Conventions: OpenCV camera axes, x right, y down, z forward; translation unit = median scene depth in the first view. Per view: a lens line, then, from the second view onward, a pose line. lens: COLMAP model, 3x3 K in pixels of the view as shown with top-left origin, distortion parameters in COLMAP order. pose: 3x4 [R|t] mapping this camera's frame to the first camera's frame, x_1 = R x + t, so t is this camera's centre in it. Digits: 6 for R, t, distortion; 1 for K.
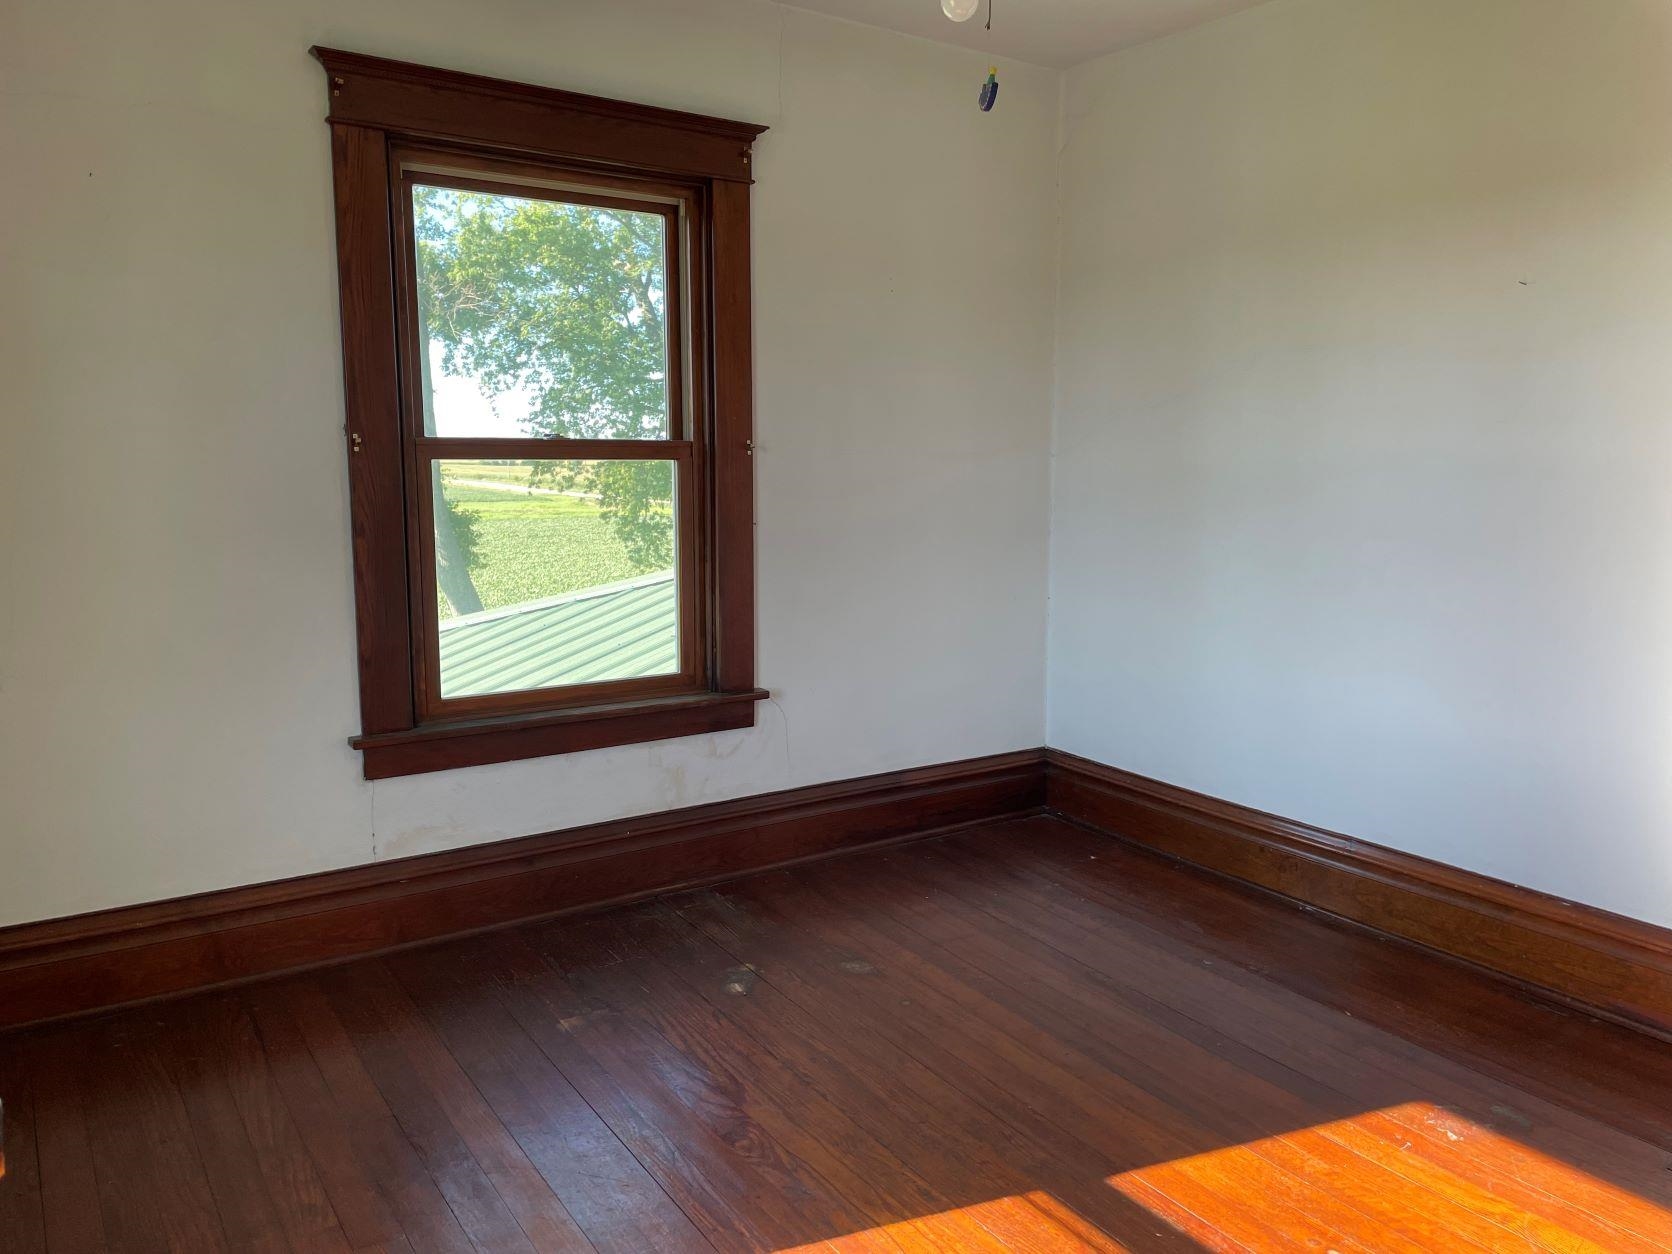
lens RADIAL K [[1253.8, 0, 866.0], [0, 1253.8, 592.2], [0, 0, 1]] dist [0.051926, -0.000670]
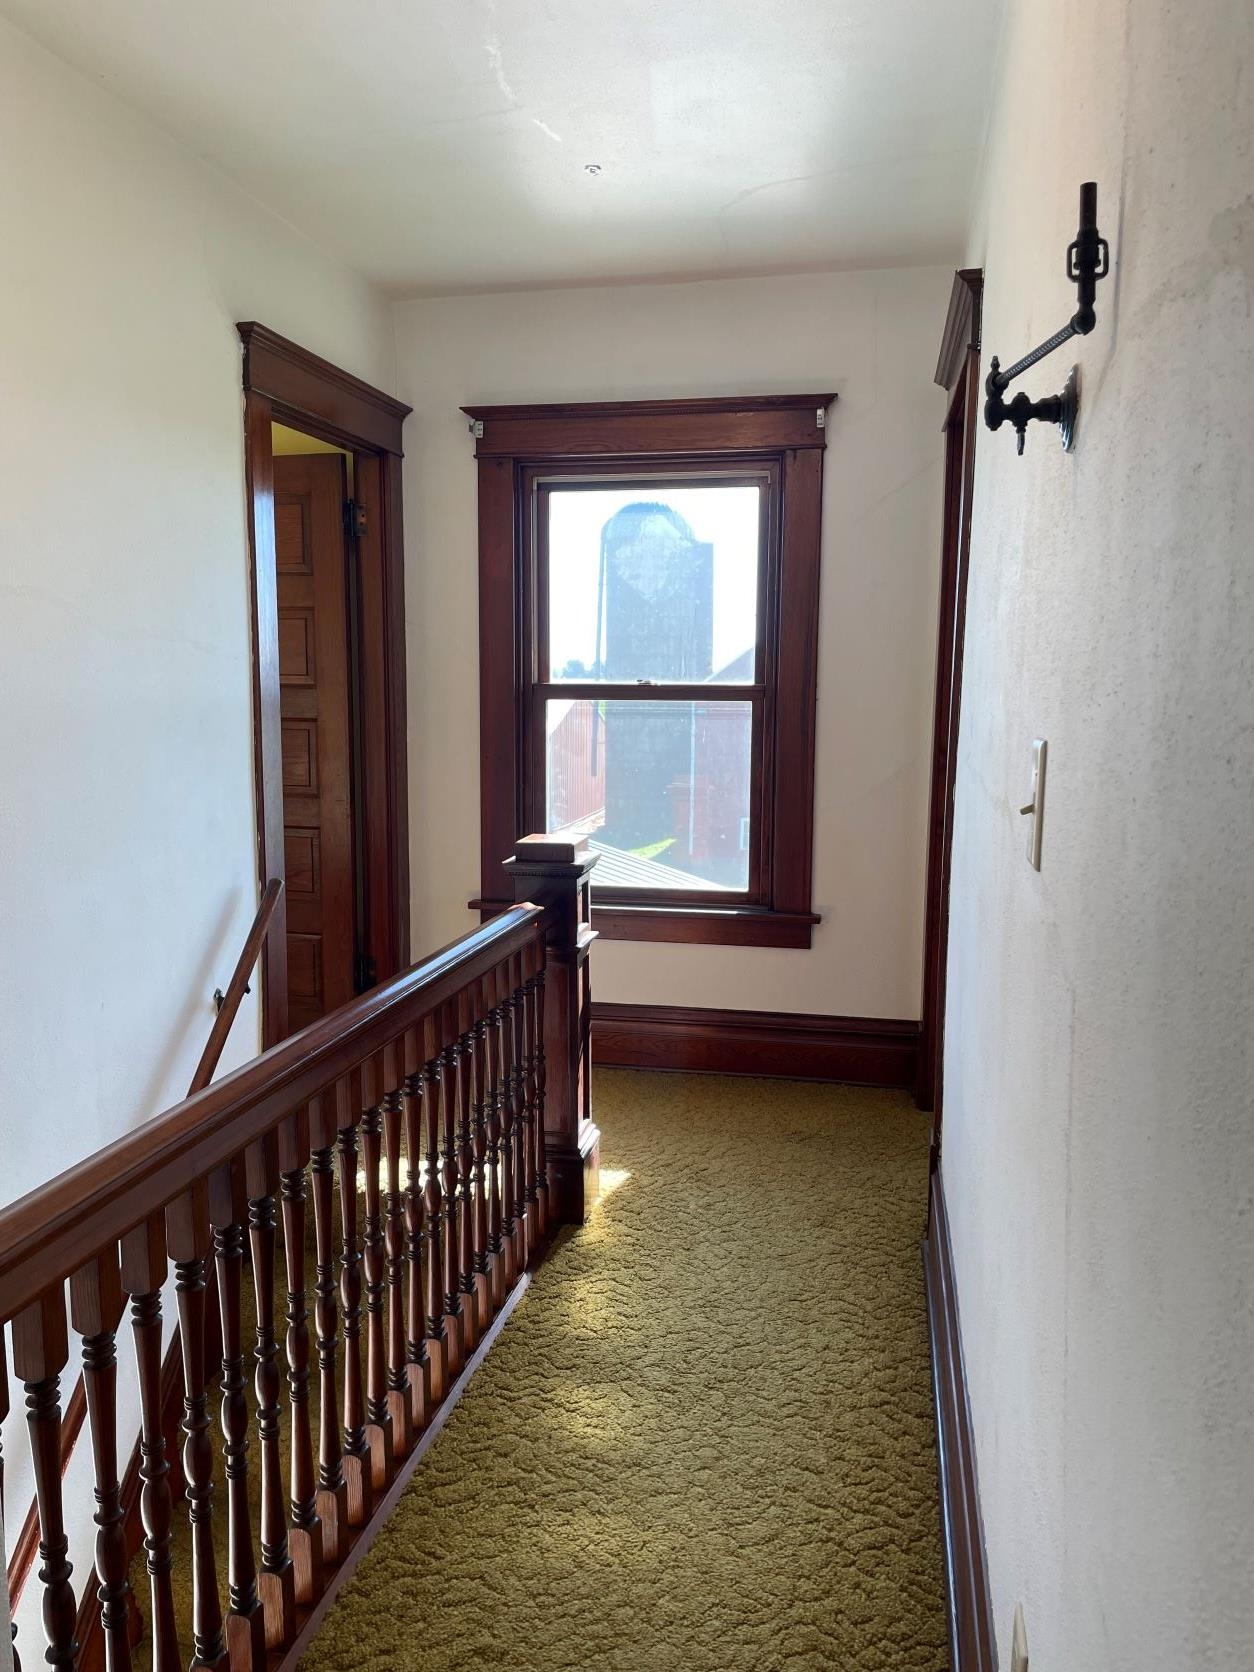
lens RADIAL K [[1253.8, 0, 628.2], [0, 1253.8, 842.5], [0, 0, 1]] dist [0.051926, -0.000670]
pose [[0.699279, 0.083164, -0.709995, 0.600557], [-0.086977, 0.995729, 0.030968, -0.003830], [0.709538, 0.040098, 0.703526, 0.129005]]
